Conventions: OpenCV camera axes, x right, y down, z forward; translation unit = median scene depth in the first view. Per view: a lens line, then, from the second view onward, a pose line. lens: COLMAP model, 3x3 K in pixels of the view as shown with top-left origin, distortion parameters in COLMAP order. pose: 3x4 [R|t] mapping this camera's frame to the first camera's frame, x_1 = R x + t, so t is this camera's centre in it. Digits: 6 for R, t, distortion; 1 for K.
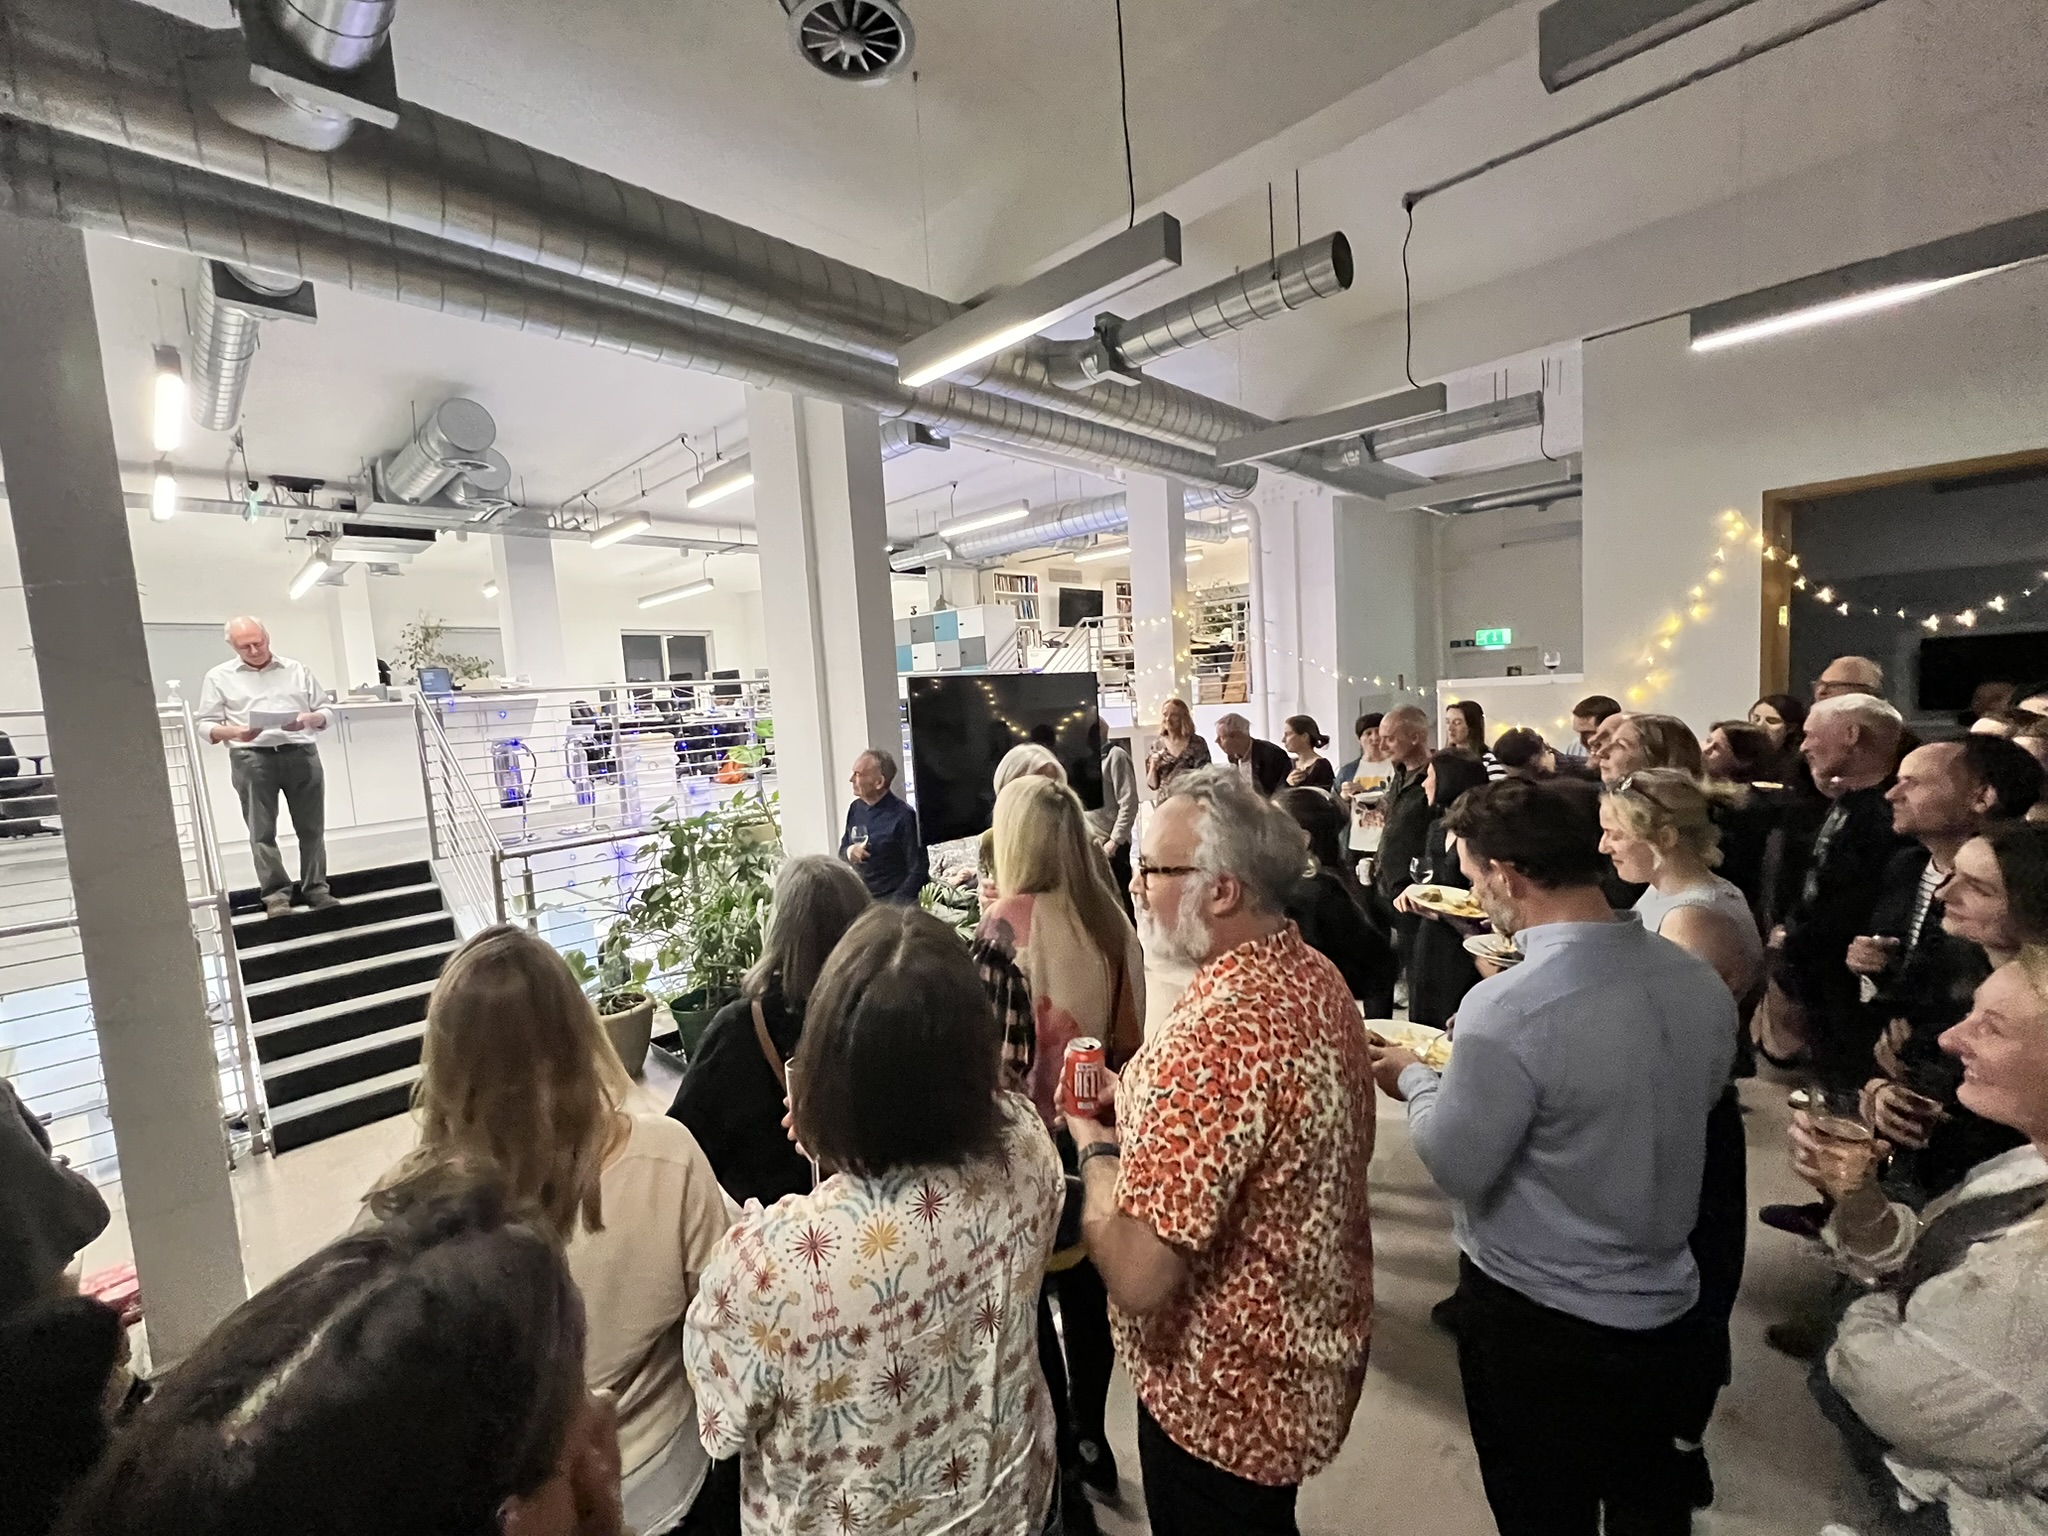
lens RADIAL K [[834.4, 0, 1013.3], [0, 834.4, 765.5], [0, 0, 1]] dist [-0.000304, -0.000562]
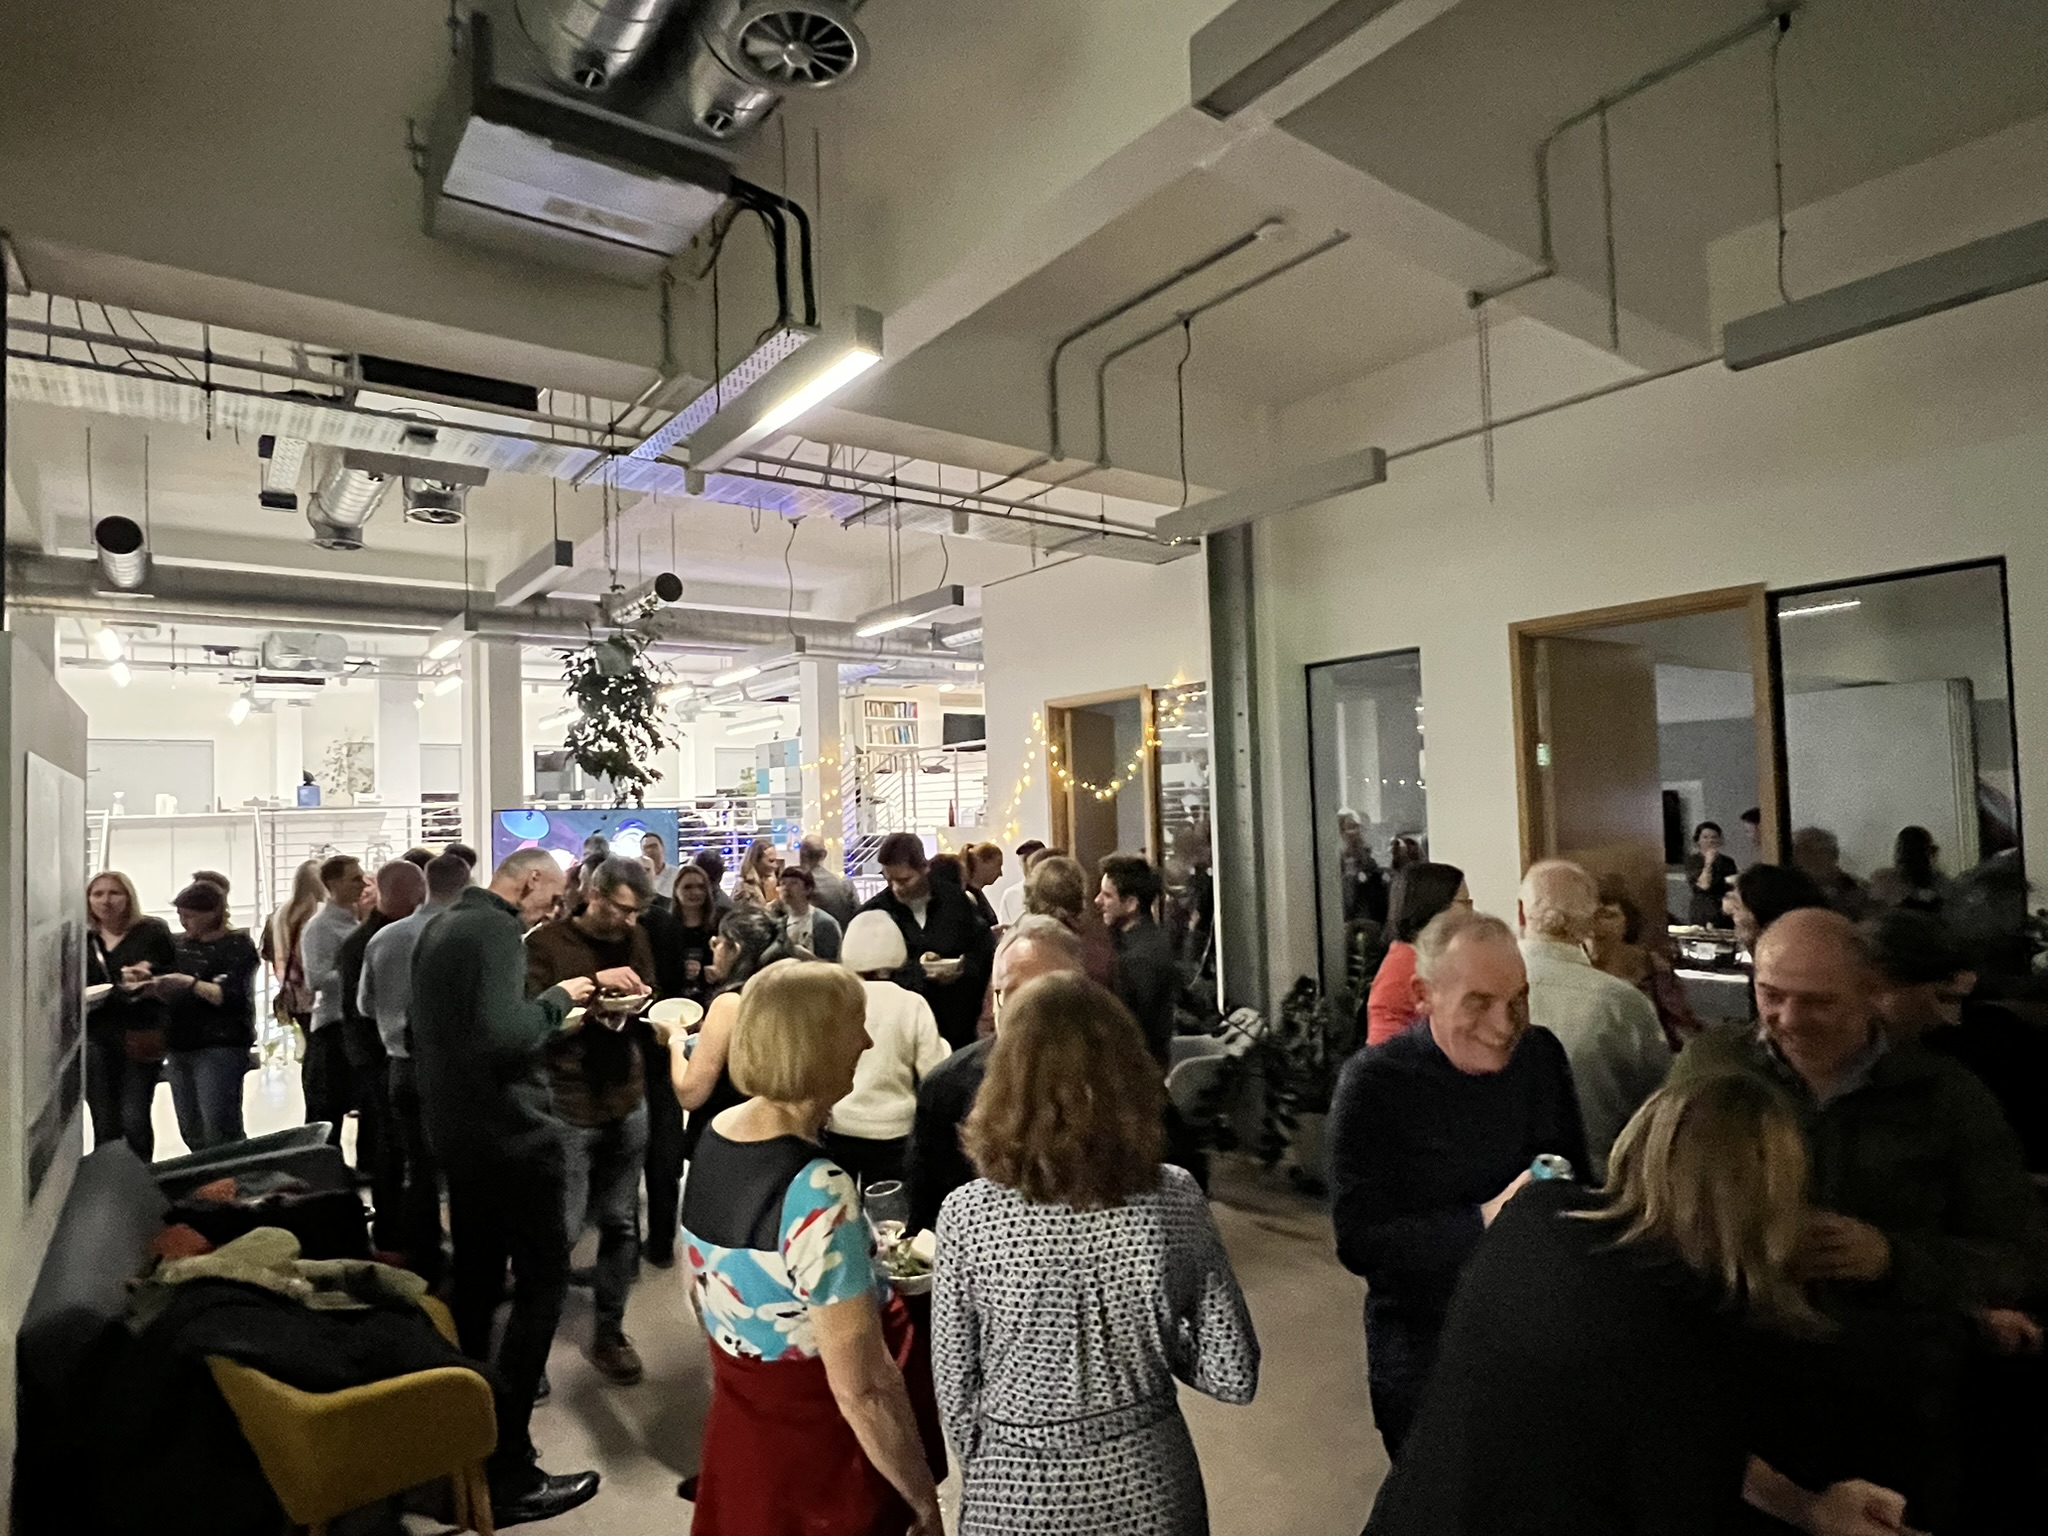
lens RADIAL K [[1113.1, 0, 1025.9], [0, 1113.1, 770.3], [0, 0, 1]] dist [-0.003667, -0.000458]
pose [[0.987579, 0.024367, -0.155220, 0.735337], [-0.043117, 0.992005, -0.118603, 0.015105], [0.151090, 0.123823, 0.980734, -0.564069]]
